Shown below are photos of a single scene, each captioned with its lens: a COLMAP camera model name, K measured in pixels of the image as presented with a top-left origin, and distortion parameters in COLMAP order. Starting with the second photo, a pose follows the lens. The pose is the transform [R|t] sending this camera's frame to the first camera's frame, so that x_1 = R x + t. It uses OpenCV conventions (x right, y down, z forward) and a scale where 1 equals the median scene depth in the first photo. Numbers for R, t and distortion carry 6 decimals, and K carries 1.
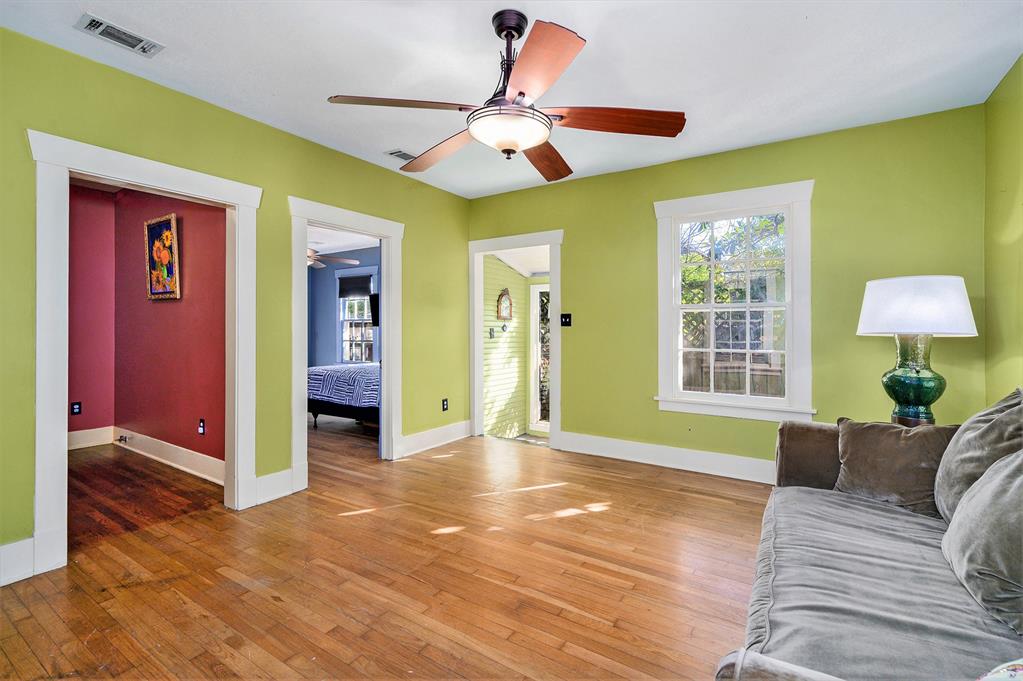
lens RADIAL K [[461.9, 0, 511.9], [0, 461.9, 335.5], [0, 0, 1]] dist [-0.007834, 0.001100]
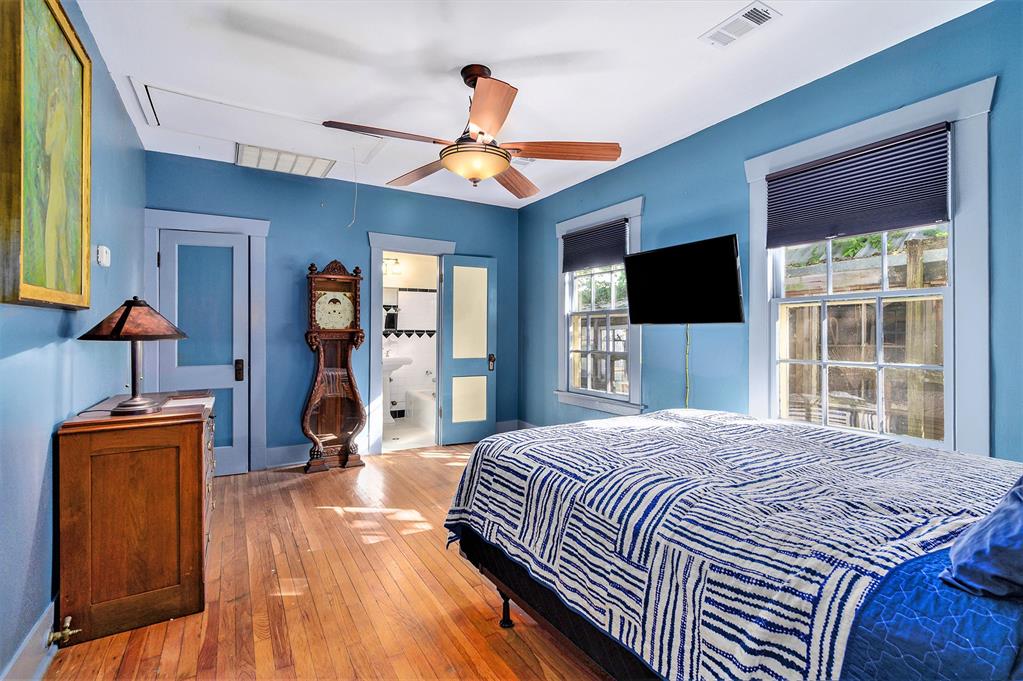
lens RADIAL K [[461.9, 0, 527.3], [0, 461.9, 322.0], [0, 0, 1]] dist [-0.007834, 0.001100]
pose [[0.913510, -0.013380, -0.406596, -0.440813], [-0.000445, 0.999426, -0.033889, -0.012349], [0.406815, 0.031139, 0.912980, 1.116398]]
